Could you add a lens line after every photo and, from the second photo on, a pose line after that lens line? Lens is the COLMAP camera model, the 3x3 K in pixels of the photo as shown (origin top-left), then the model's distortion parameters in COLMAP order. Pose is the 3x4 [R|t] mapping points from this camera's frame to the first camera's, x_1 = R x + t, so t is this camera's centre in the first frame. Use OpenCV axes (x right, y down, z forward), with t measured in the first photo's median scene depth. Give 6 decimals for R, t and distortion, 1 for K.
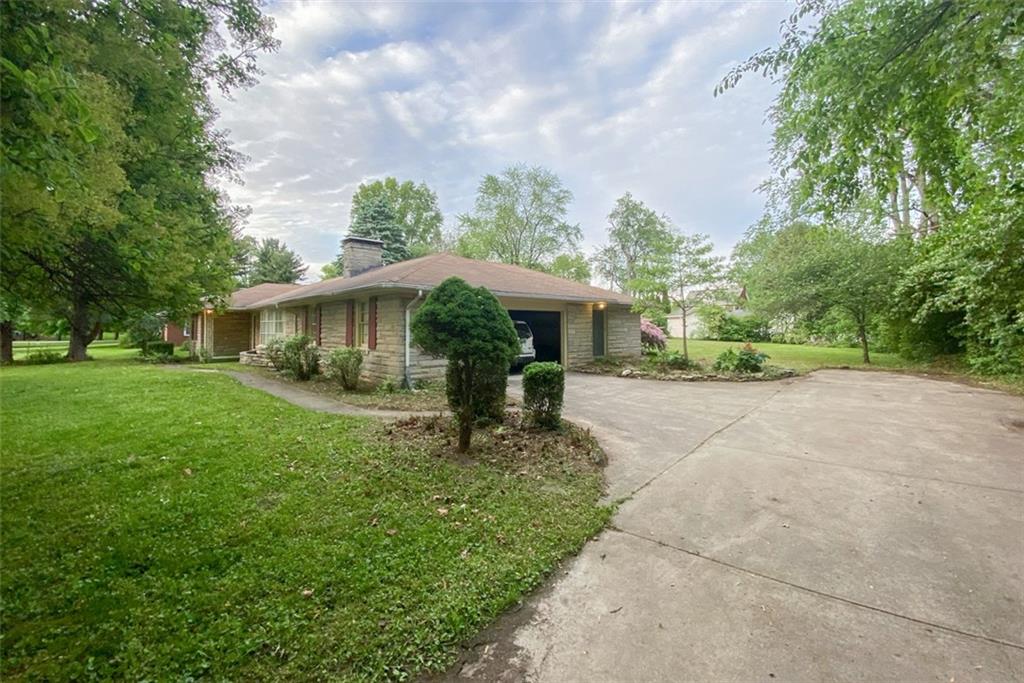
lens RADIAL K [[407.3, 0, 507.9], [0, 407.3, 312.6], [0, 0, 1]] dist [-0.000387, -0.012977]
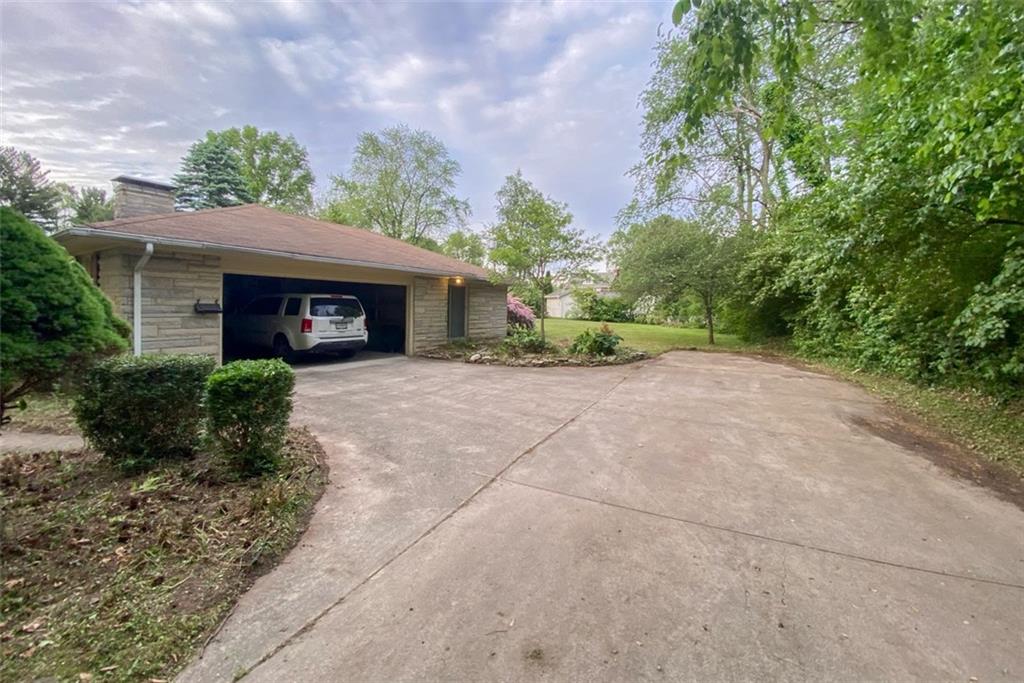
lens RADIAL K [[407.3, 0, 507.9], [0, 407.3, 312.6], [0, 0, 1]] dist [-0.000387, -0.012977]
pose [[0.966376, 0.013936, 0.256754, 0.095670], [-0.027718, 0.998358, 0.050138, 0.004565], [-0.255633, -0.055569, 0.965175, 0.107539]]
